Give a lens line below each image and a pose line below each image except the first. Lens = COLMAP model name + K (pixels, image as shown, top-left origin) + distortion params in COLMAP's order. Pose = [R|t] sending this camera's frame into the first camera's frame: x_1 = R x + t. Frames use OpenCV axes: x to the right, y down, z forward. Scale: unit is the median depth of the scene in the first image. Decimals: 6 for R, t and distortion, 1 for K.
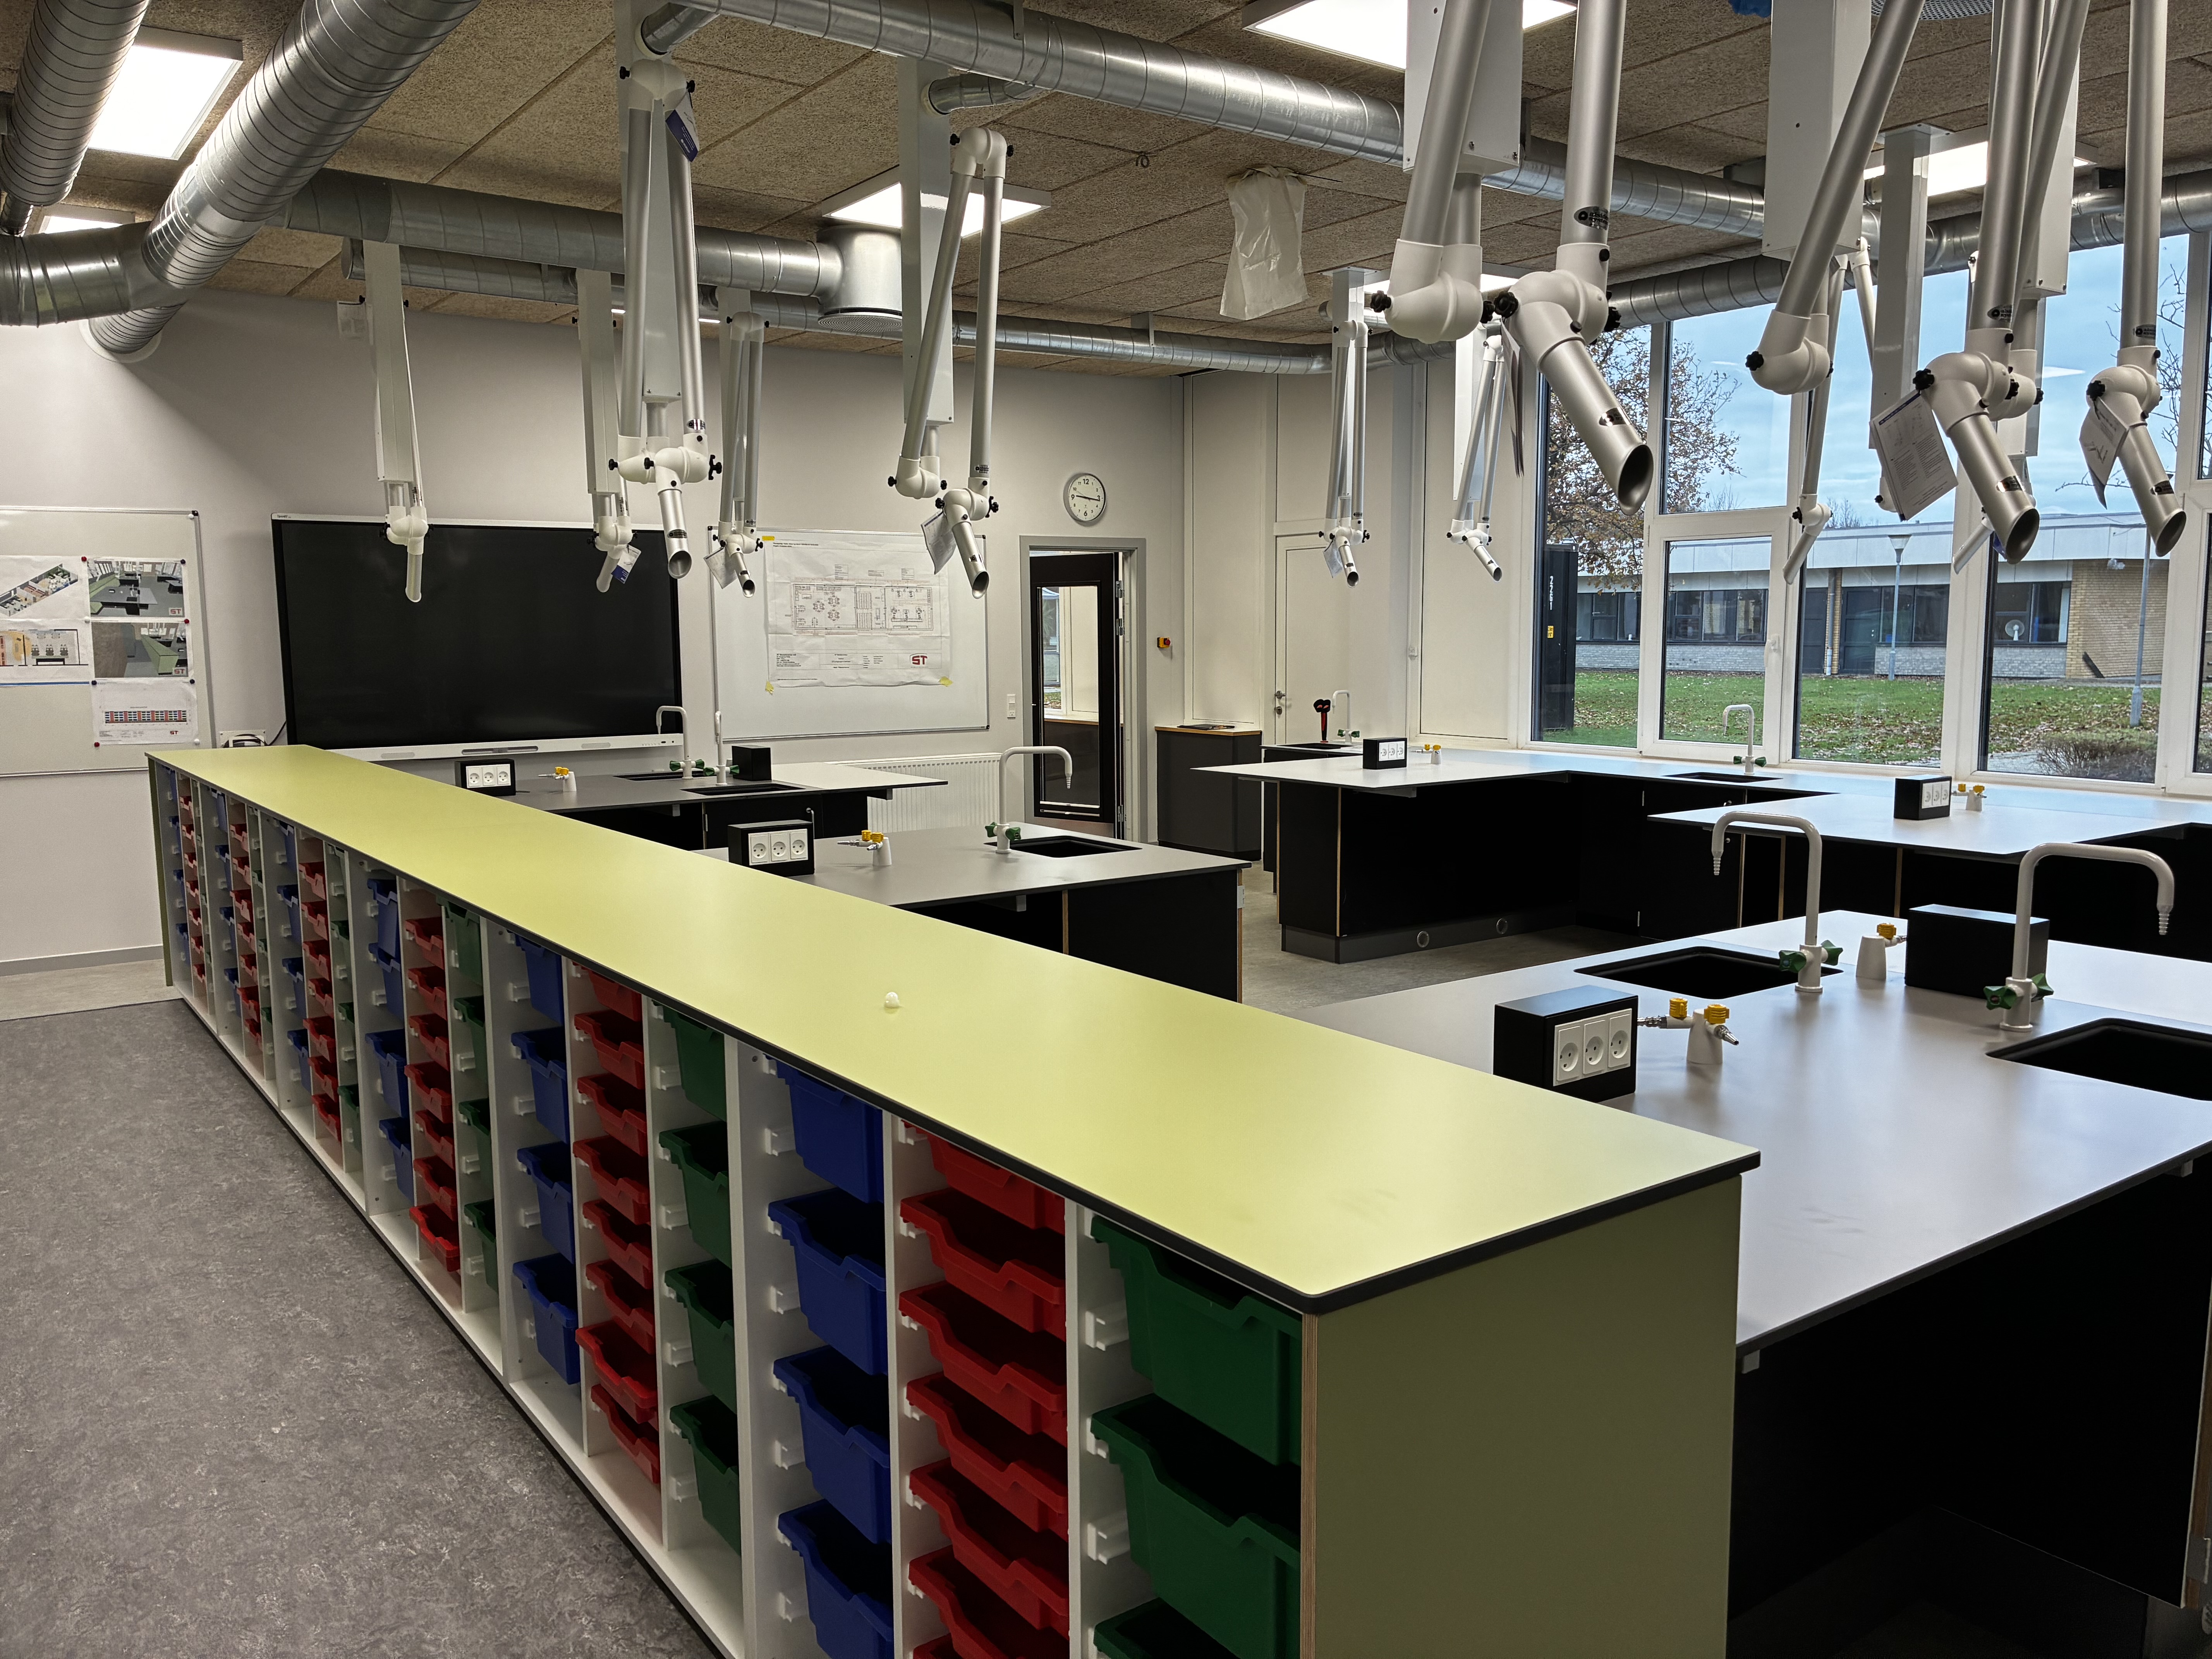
lens RADIAL K [[1680.9, 0, 1107.9], [0, 1680.9, 832.9], [0, 0, 1]] dist [0.060202, -0.070691]
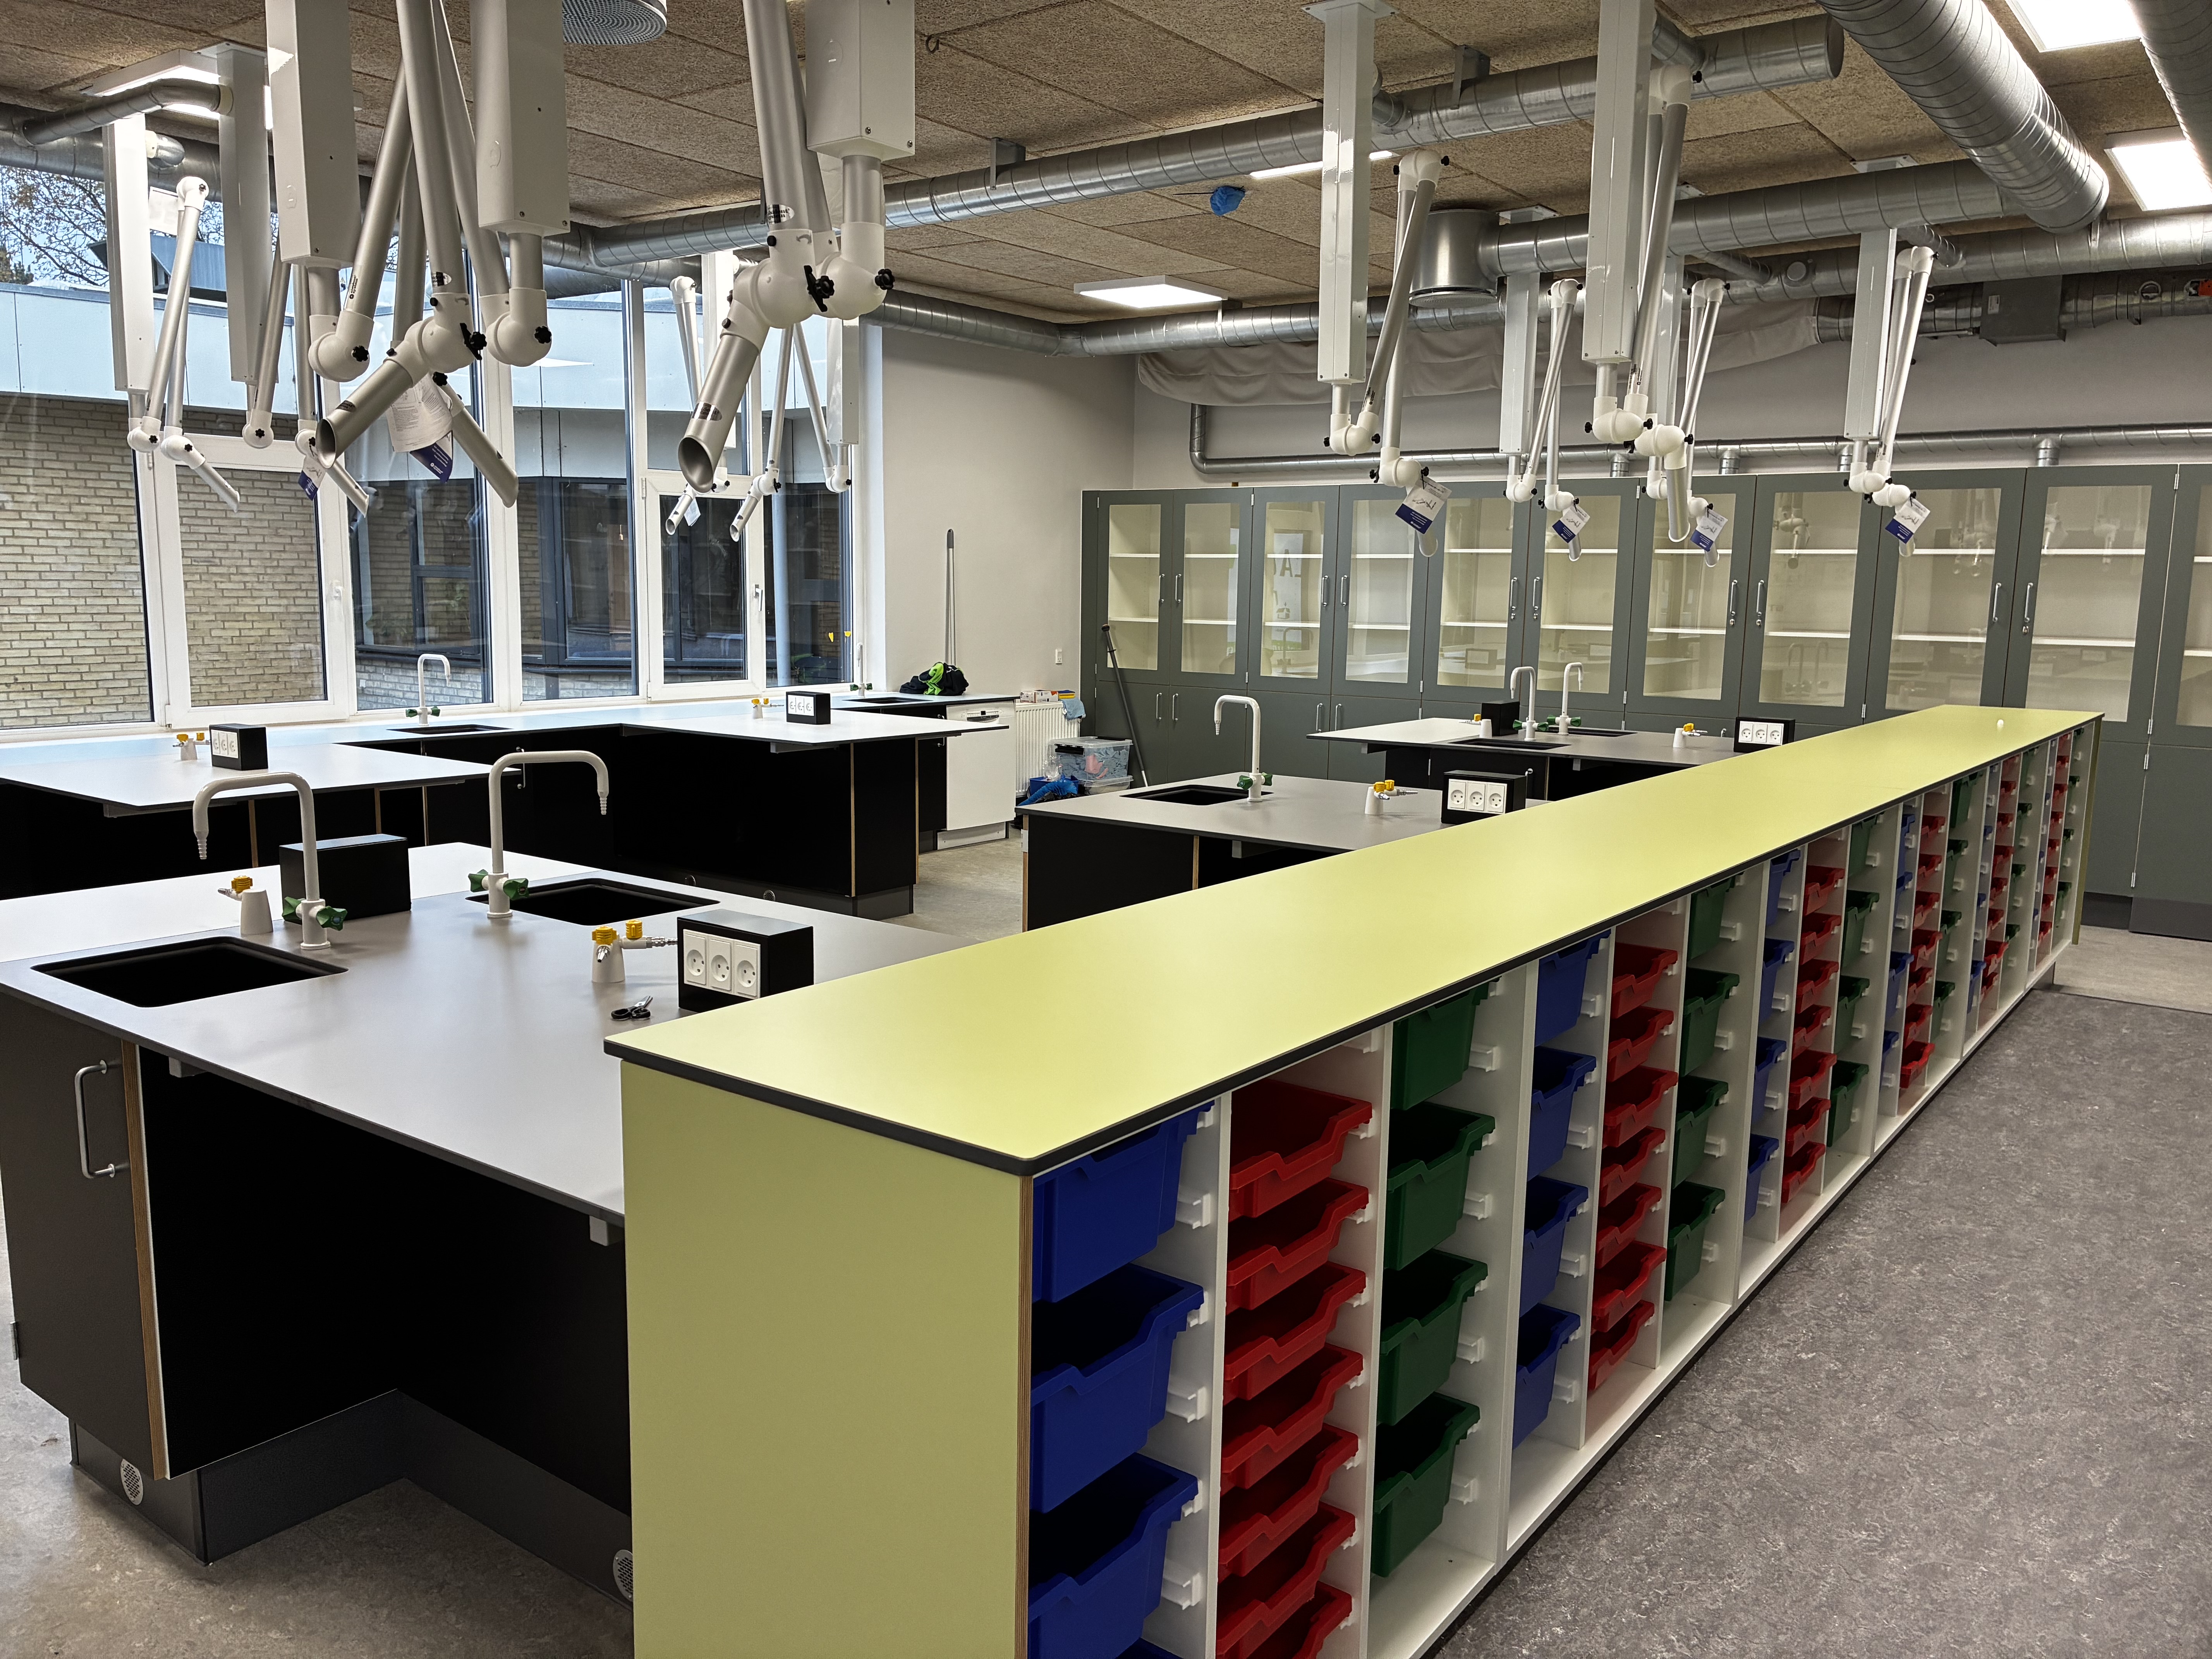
lens RADIAL K [[1680.9, 0, 1085.6], [0, 1680.9, 822.6], [0, 0, 1]] dist [0.060202, -0.070691]
pose [[-0.293064, -0.136060, 0.946362, -0.703587], [0.105860, 0.979119, 0.173552, -0.115798], [-0.950214, 0.151044, -0.272541, 0.961906]]
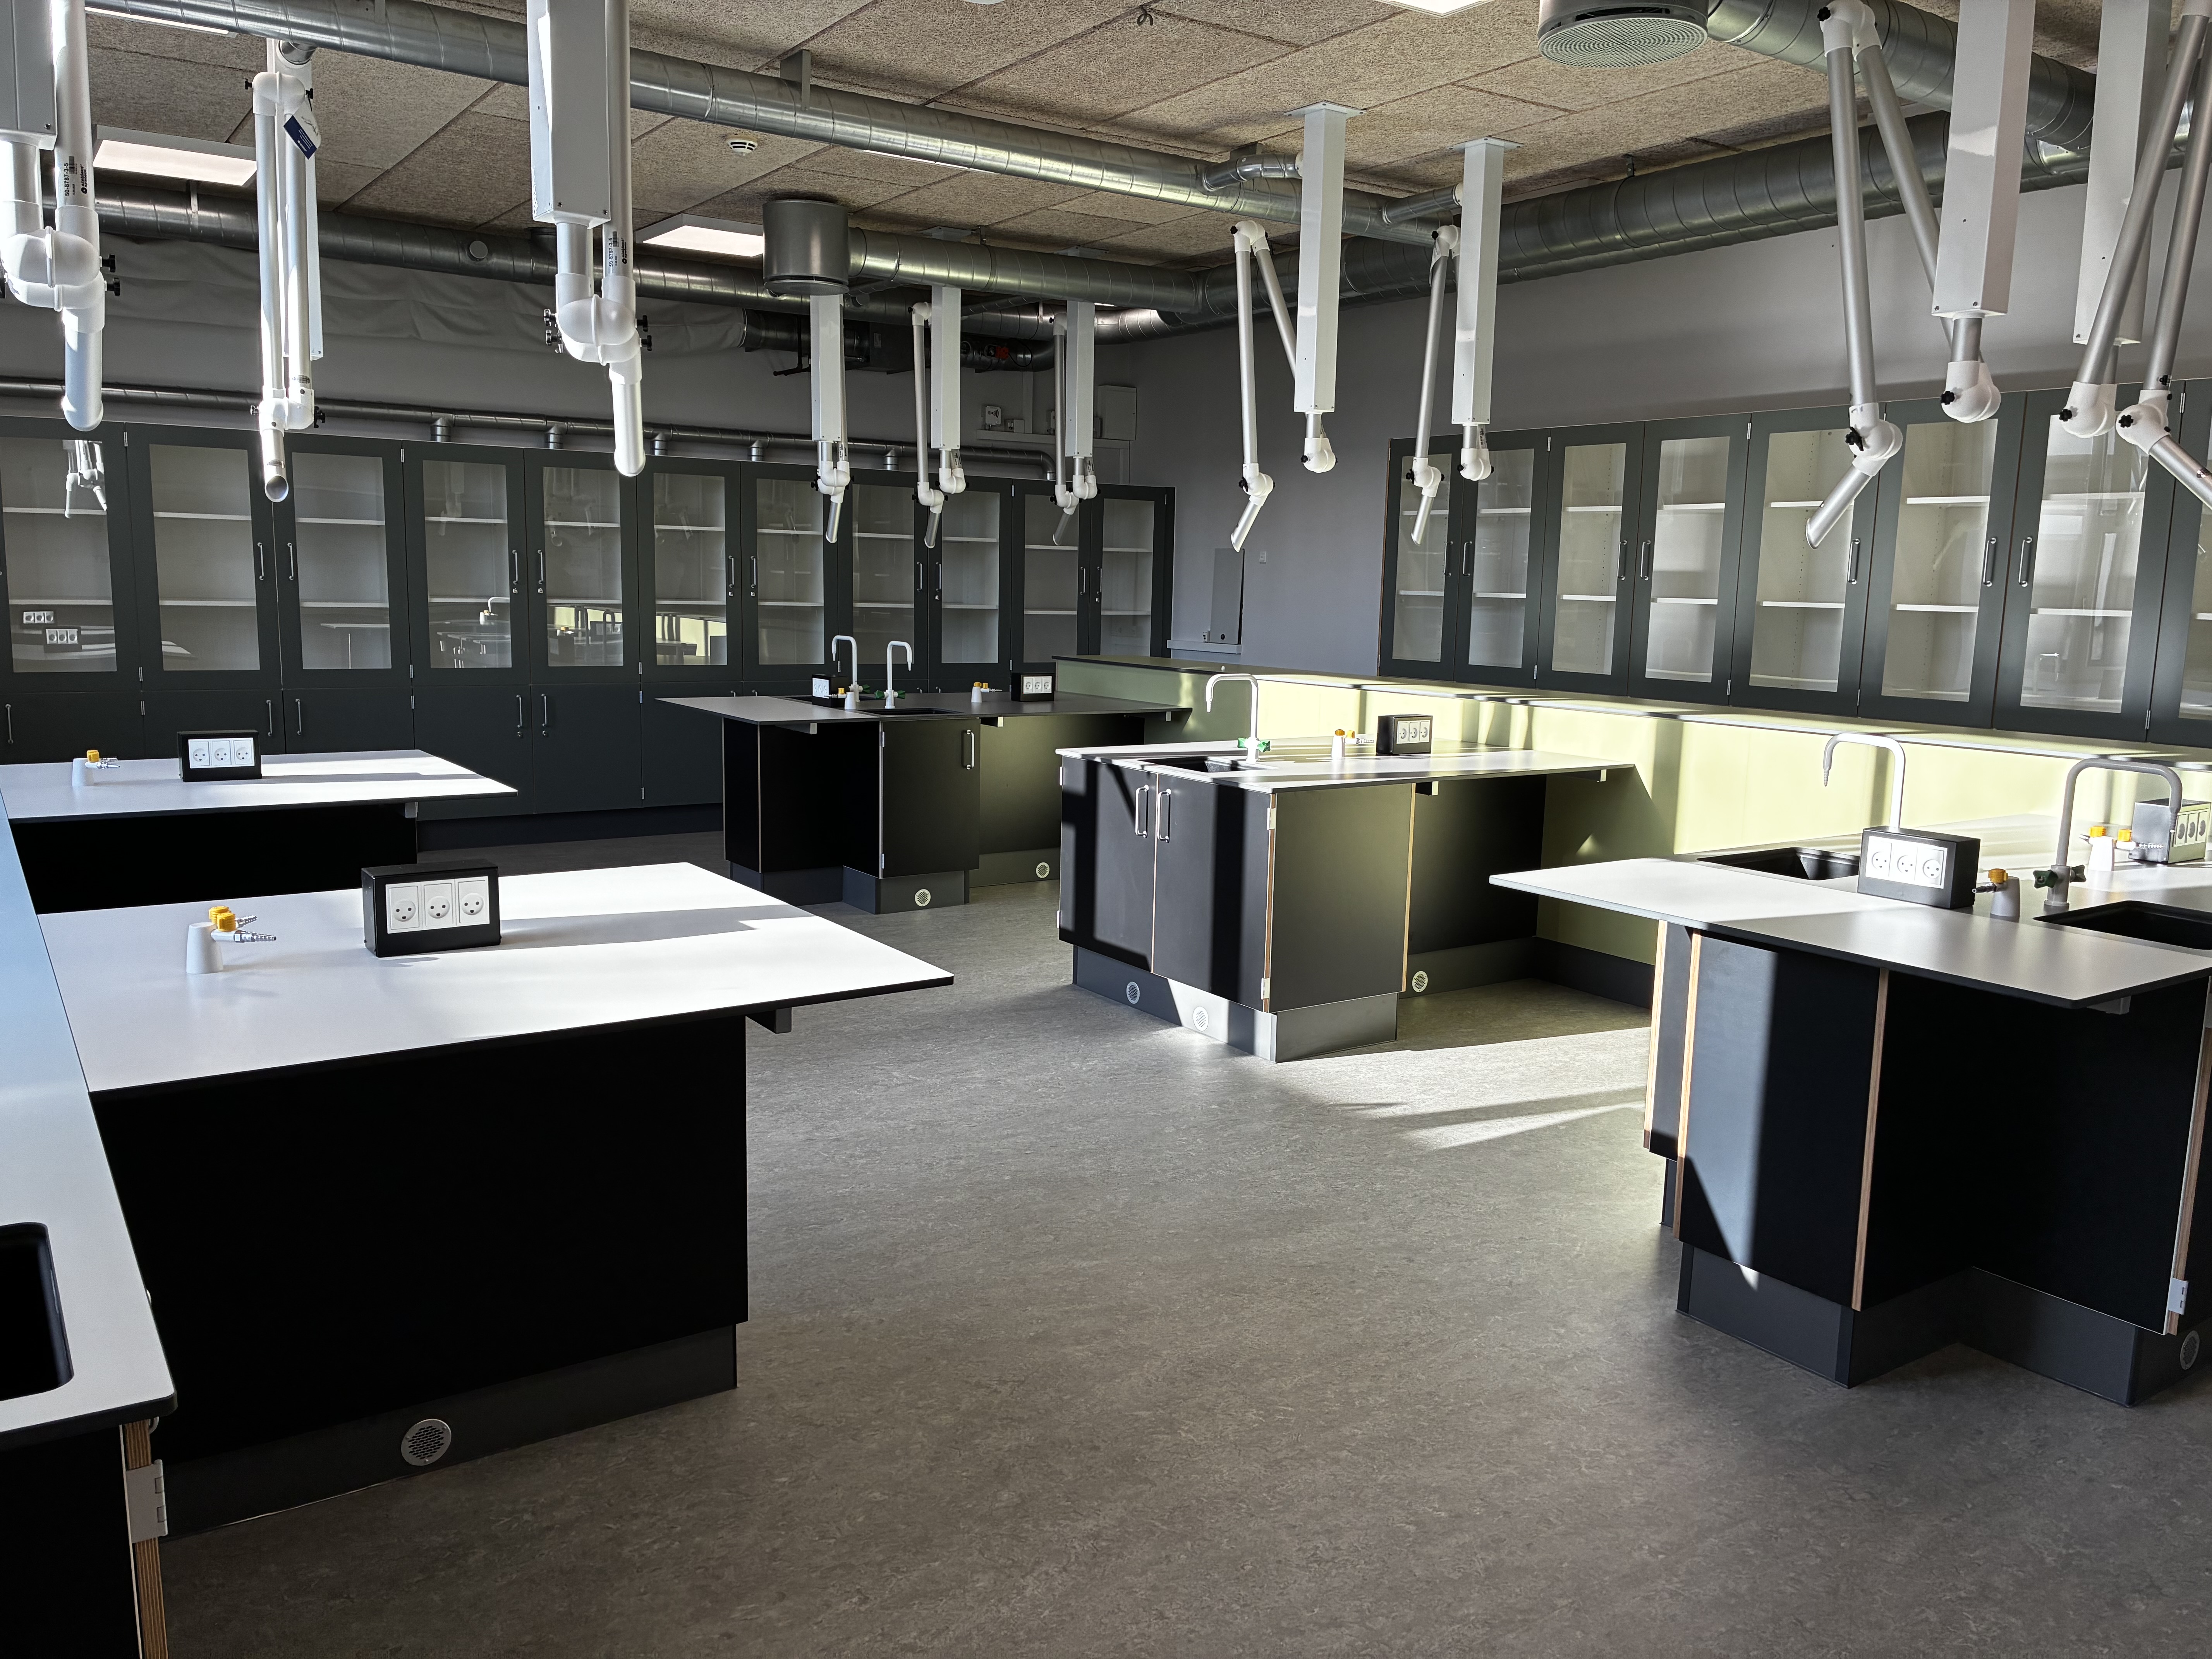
lens RADIAL K [[1680.9, 0, 1110.8], [0, 1680.9, 829.0], [0, 0, 1]] dist [0.060202, -0.070691]
pose [[-0.999705, -0.017614, 0.016740, 0.012143], [-0.012359, 0.961698, 0.273832, -0.189743], [-0.020922, 0.273544, -0.961632, 1.518346]]
